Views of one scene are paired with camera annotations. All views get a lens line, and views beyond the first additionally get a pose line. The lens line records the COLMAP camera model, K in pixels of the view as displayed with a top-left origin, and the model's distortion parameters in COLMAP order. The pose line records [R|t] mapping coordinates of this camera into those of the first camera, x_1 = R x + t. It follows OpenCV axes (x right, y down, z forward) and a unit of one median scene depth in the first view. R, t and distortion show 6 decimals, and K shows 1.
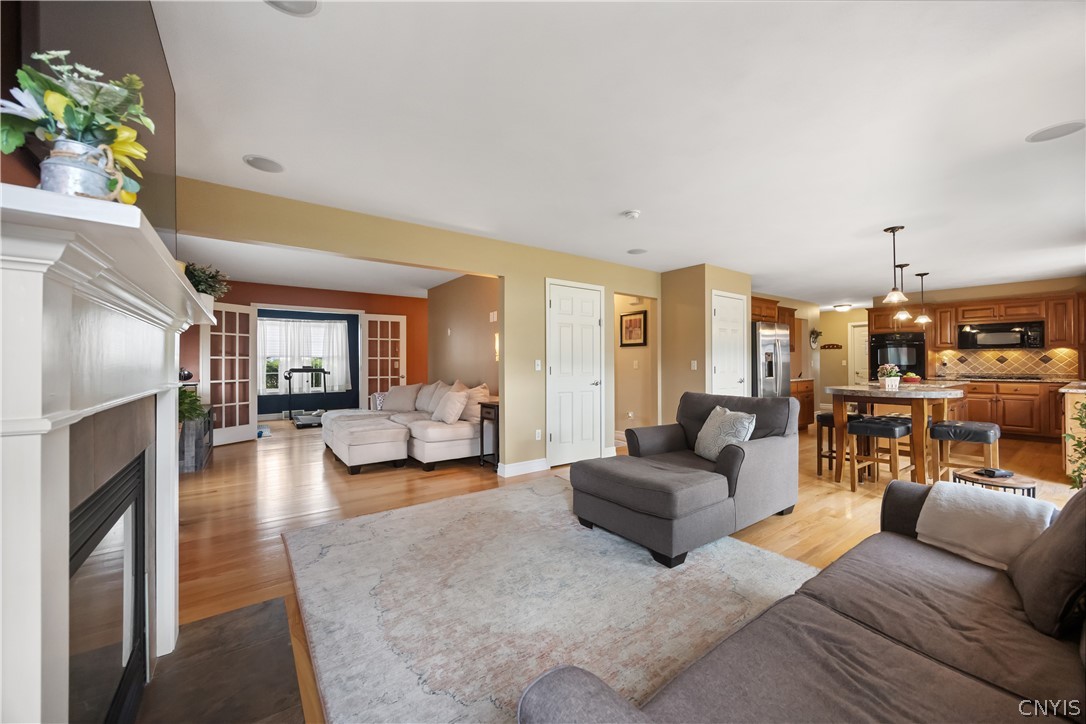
lens RADIAL K [[417.3, 0, 545.3], [0, 417.3, 360.0], [0, 0, 1]] dist [-0.000560, 0.000343]
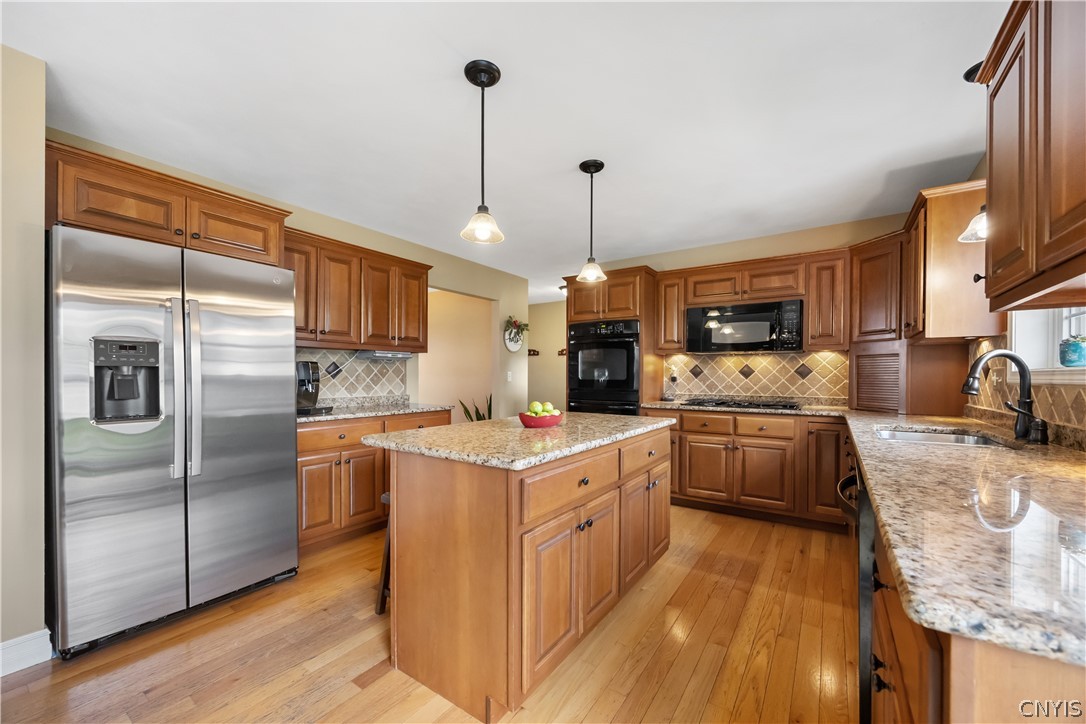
lens RADIAL K [[417.3, 0, 549.8], [0, 417.3, 378.2], [0, 0, 1]] dist [-0.000560, 0.000343]
pose [[0.943296, 0.003938, 0.331929, 0.659539], [-0.009641, 0.999833, 0.015534, 0.002016], [-0.331813, -0.017854, 0.943176, 0.557392]]
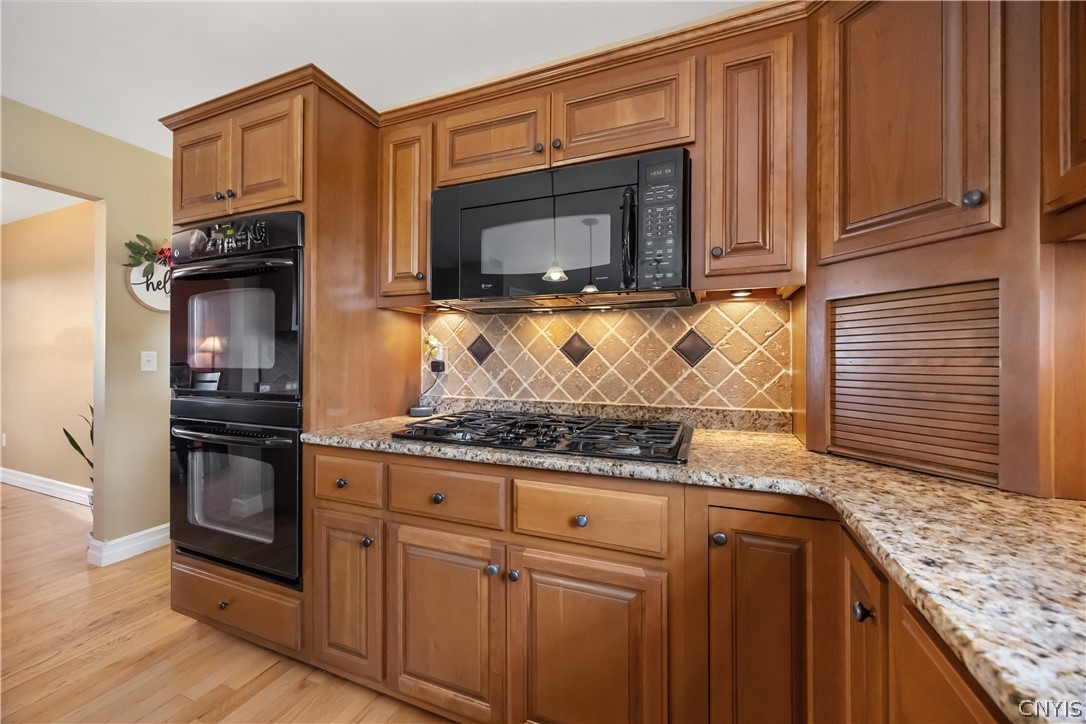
lens RADIAL K [[417.3, 0, 548.4], [0, 417.3, 357.4], [0, 0, 1]] dist [-0.000560, 0.000343]
pose [[0.849475, 0.010090, 0.527533, 0.964676], [-0.011190, 0.999937, -0.001107, 0.004751], [-0.527511, -0.004963, 0.849534, 0.808621]]
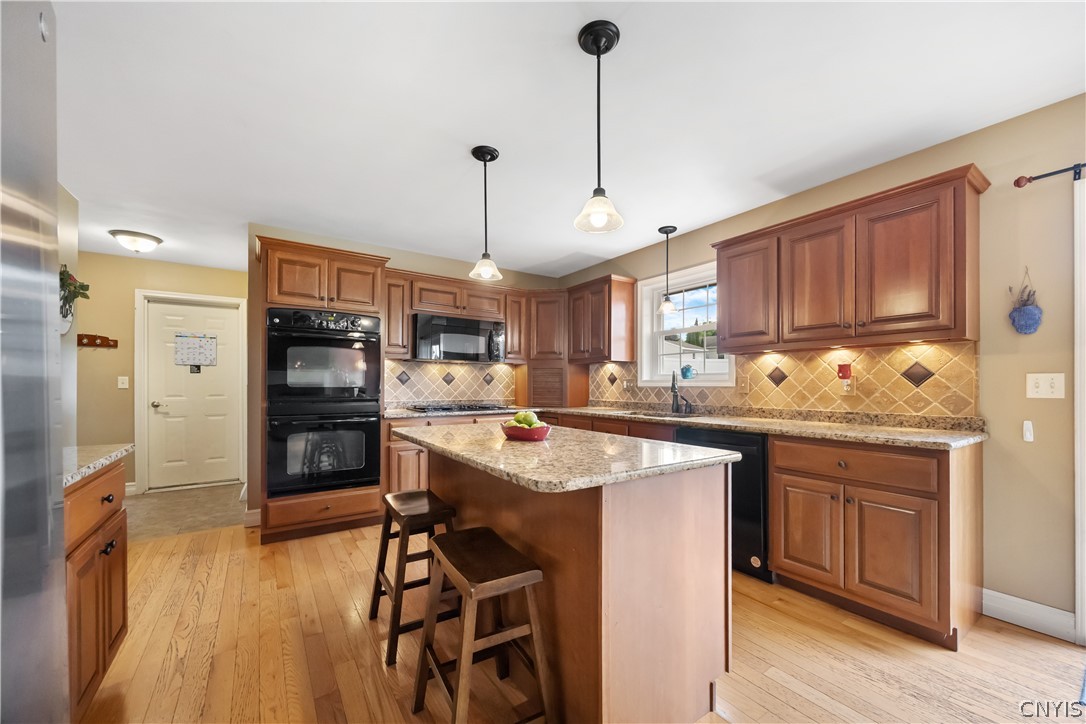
lens RADIAL K [[417.3, 0, 542.5], [0, 417.3, 385.3], [0, 0, 1]] dist [-0.000560, 0.000343]
pose [[0.041451, 0.000968, 0.999140, 0.474113], [-0.010375, 0.999946, -0.000538, 0.008174], [-0.999087, -0.010344, 0.041459, 0.847565]]
